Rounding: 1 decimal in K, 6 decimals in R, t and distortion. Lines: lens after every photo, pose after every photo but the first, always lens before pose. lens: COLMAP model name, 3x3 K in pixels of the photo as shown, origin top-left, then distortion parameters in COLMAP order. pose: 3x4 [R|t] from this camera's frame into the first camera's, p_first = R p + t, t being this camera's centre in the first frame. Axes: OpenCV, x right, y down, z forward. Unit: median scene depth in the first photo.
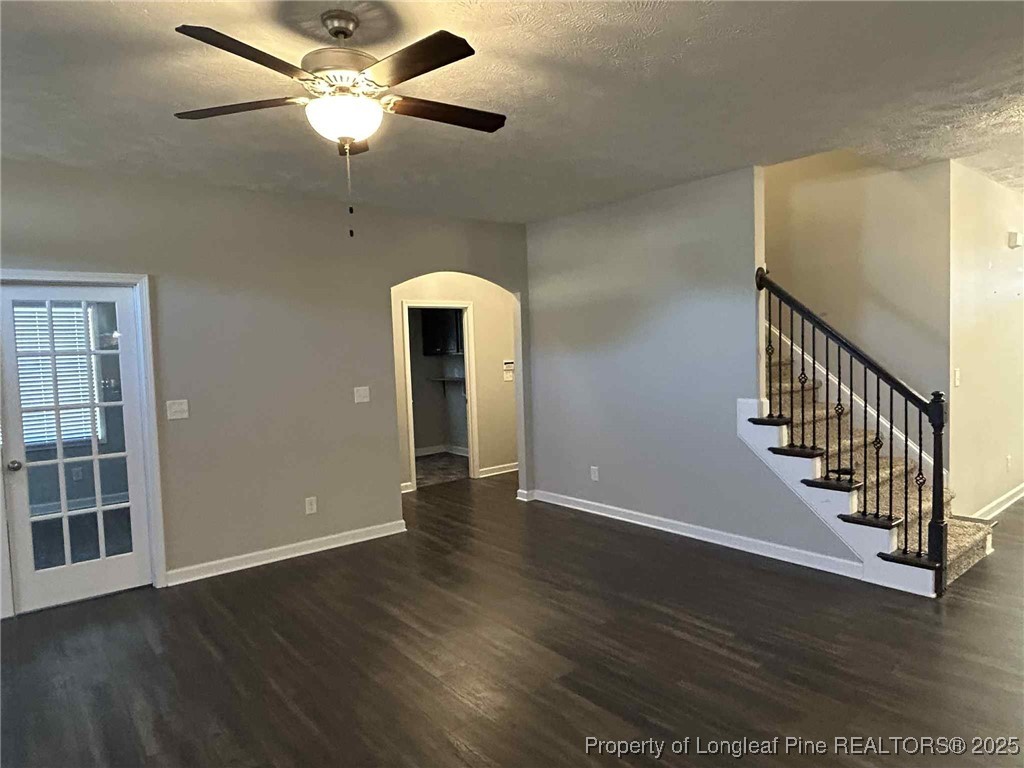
lens RADIAL K [[623.9, 0, 523.1], [0, 623.9, 382.2], [0, 0, 1]] dist [-0.002173, -0.000305]
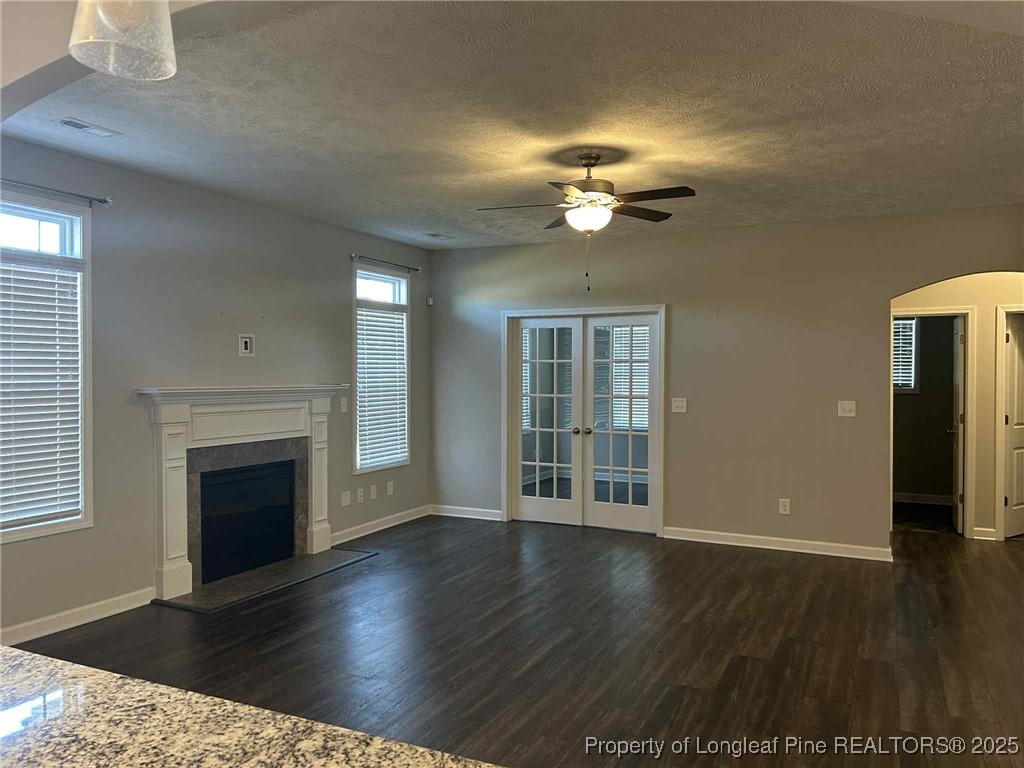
lens RADIAL K [[733.5, 0, 512.0], [0, 733.5, 384.0], [0, 0, 1]] dist [-0.002336, -0.000895]
pose [[0.430738, 0.051362, -0.901014, 0.697152], [-0.067772, 0.997401, 0.024457, -0.015406], [0.899929, 0.050529, 0.433100, 0.015749]]
